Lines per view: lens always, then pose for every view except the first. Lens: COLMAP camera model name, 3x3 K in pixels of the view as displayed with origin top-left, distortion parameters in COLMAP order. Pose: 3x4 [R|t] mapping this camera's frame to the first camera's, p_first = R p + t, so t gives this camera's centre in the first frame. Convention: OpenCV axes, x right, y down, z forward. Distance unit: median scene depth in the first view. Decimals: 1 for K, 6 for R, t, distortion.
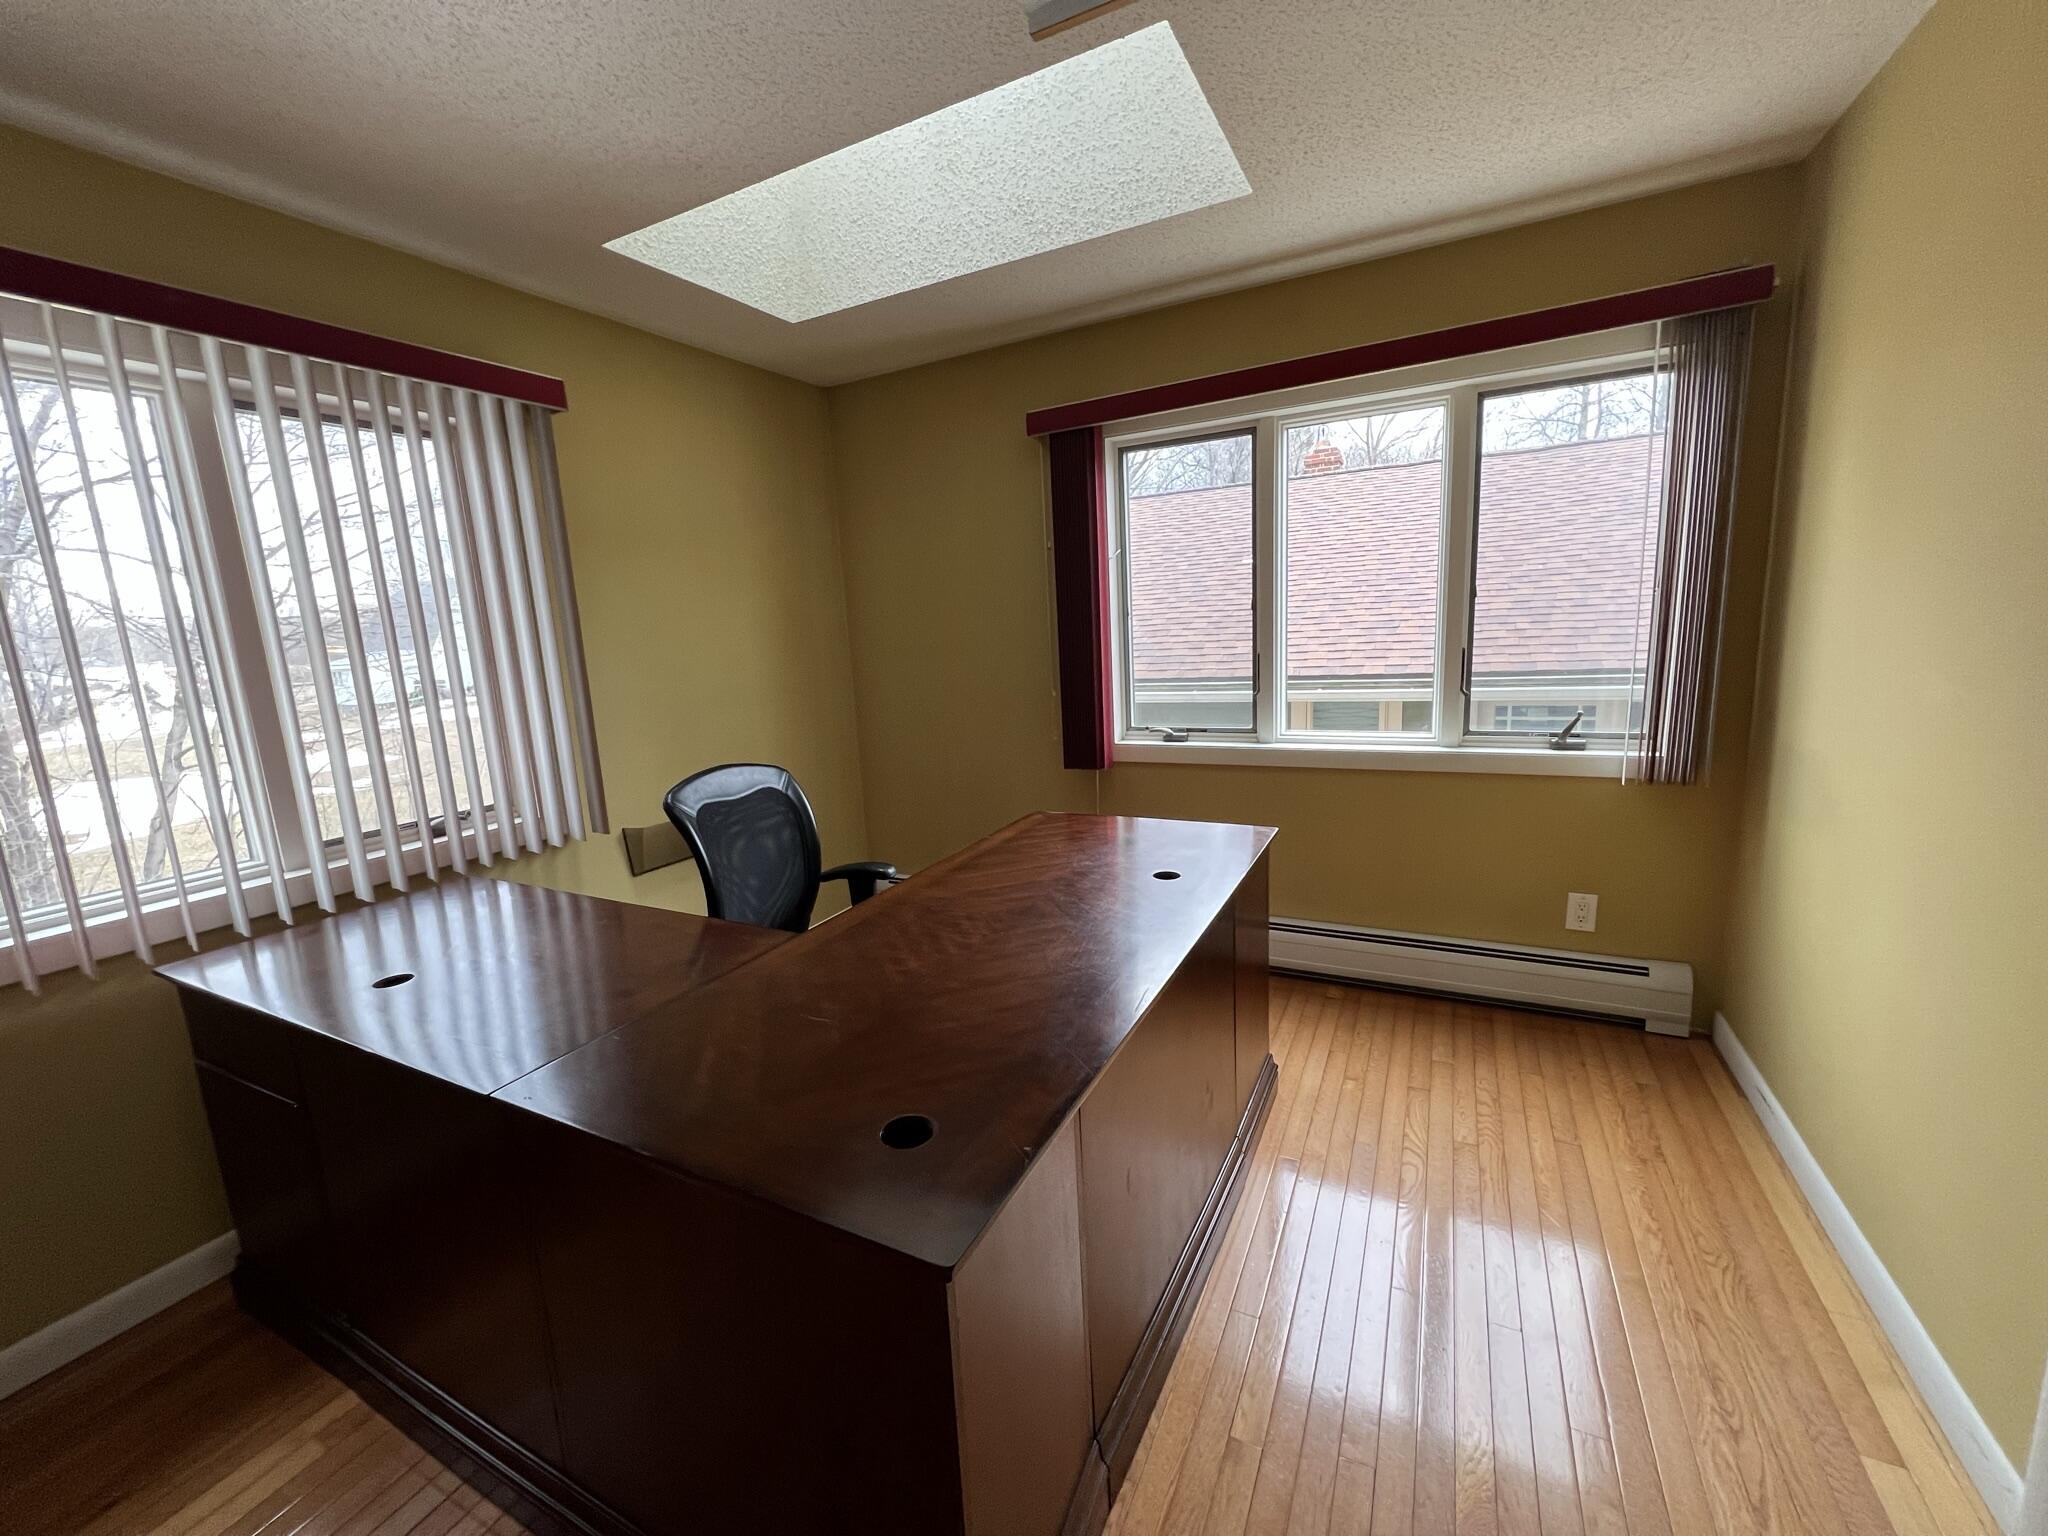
lens RADIAL K [[821.1, 0, 1024.0], [0, 821.1, 768.0], [0, 0, 1]] dist [0.000683, 0.000128]
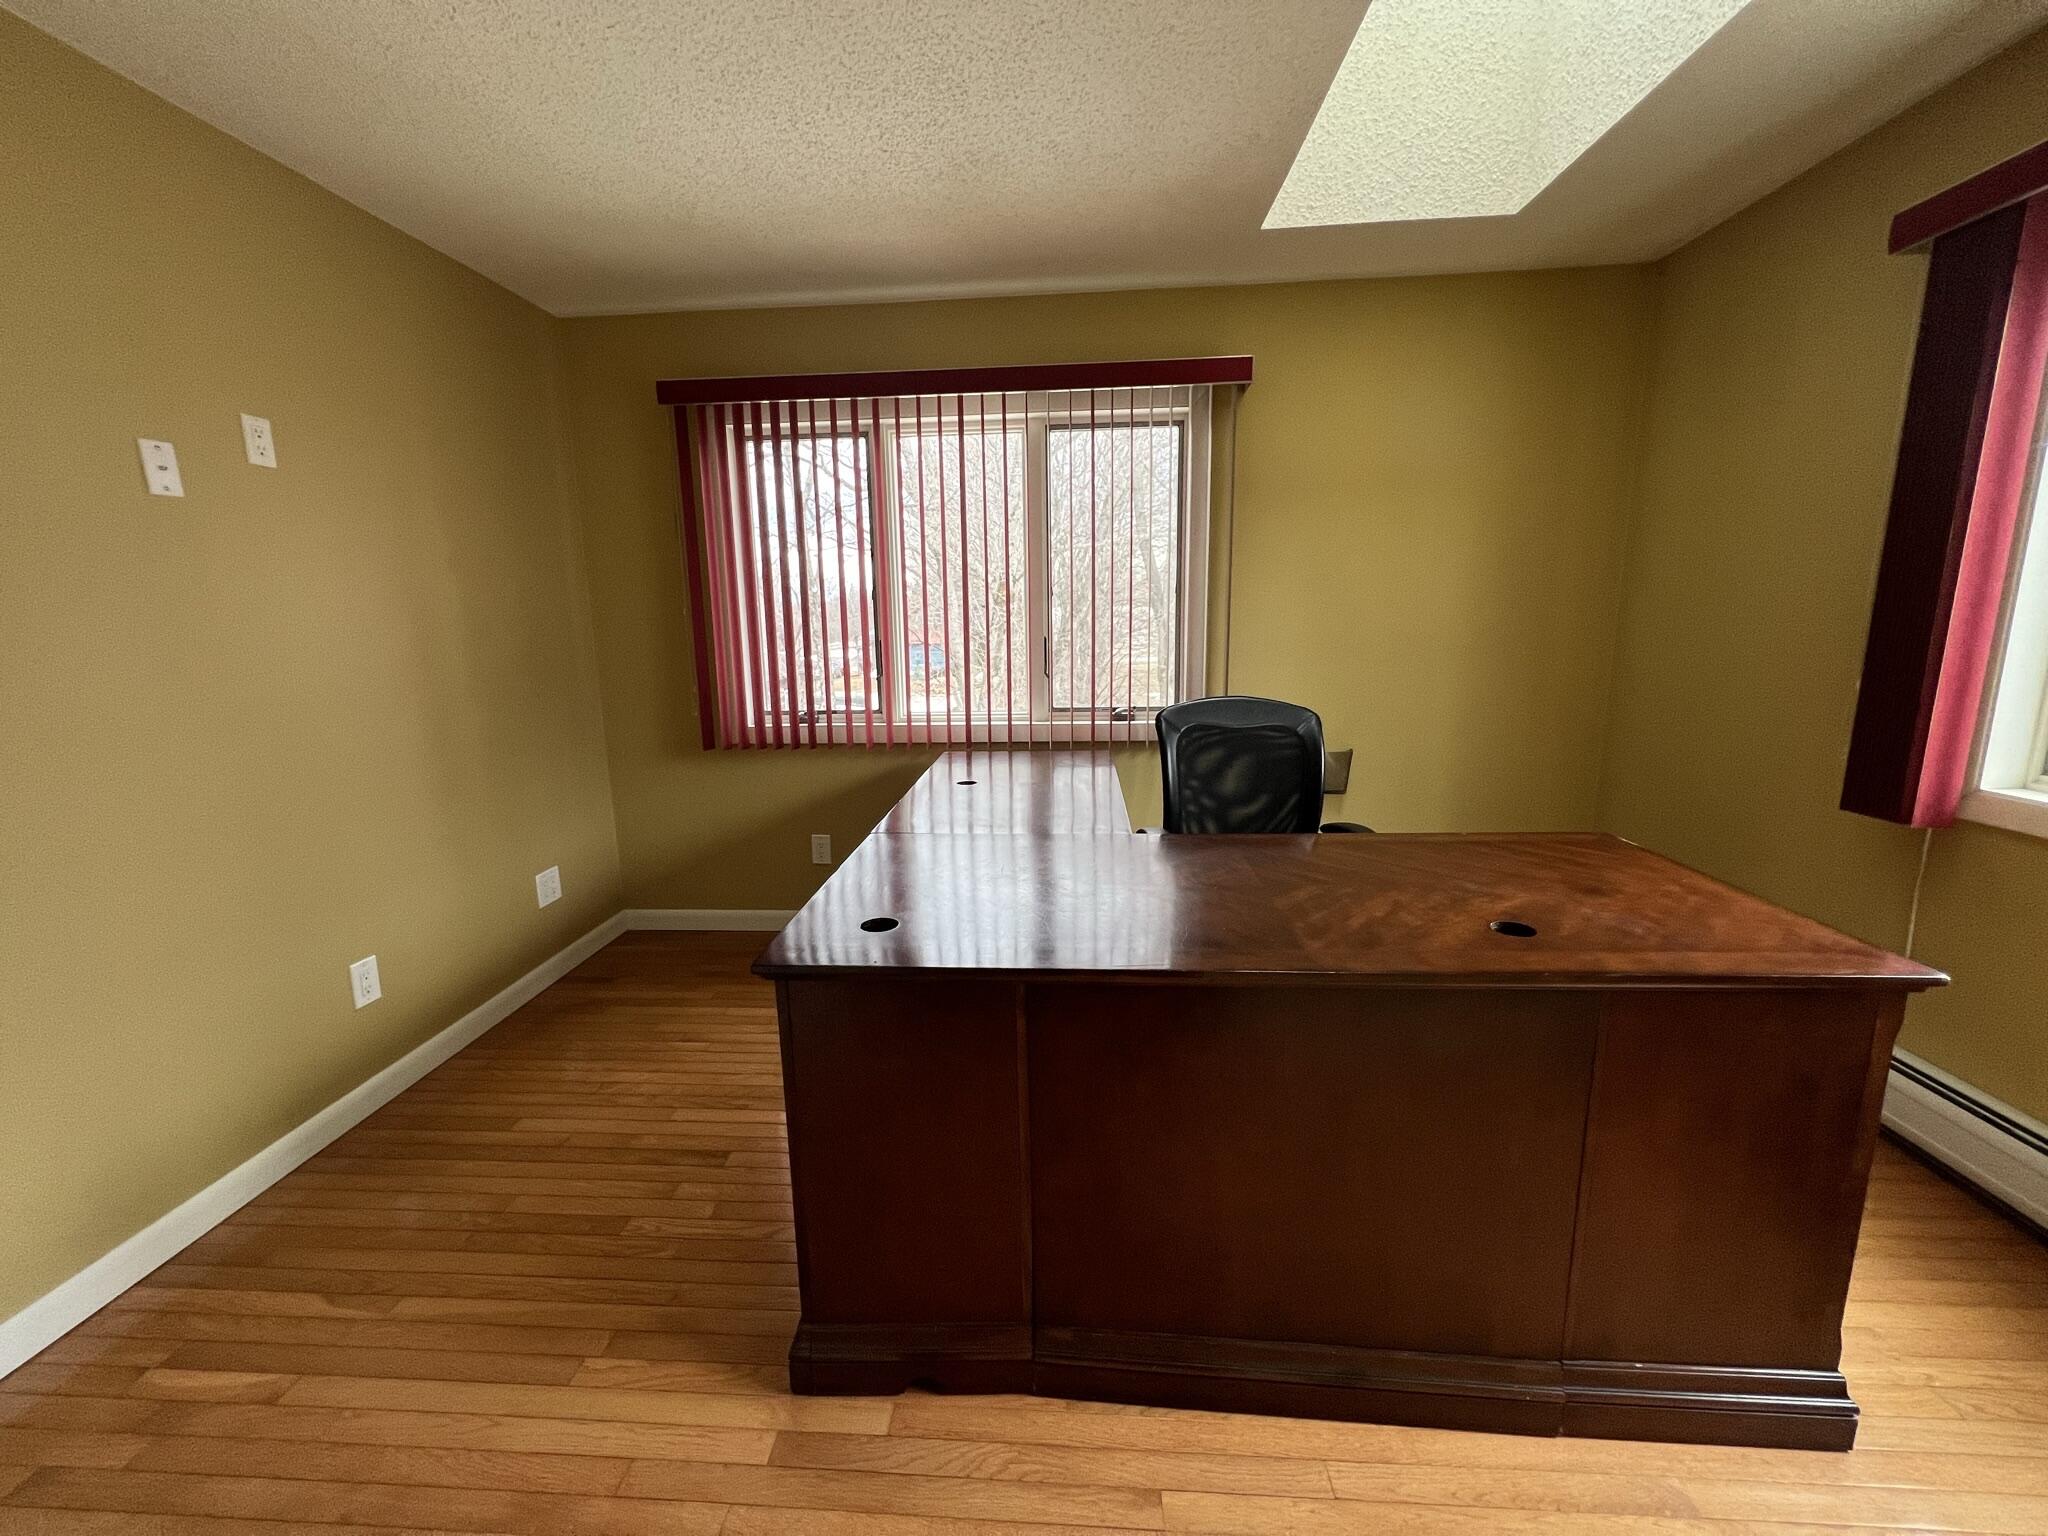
lens RADIAL K [[821.1, 0, 1024.0], [0, 821.1, 768.0], [0, 0, 1]] dist [0.000683, 0.000128]
pose [[0.397008, 0.220516, -0.890931, 0.381776], [-0.164479, 0.972087, 0.167310, -0.032587], [0.902957, 0.080116, 0.422197, 0.201192]]
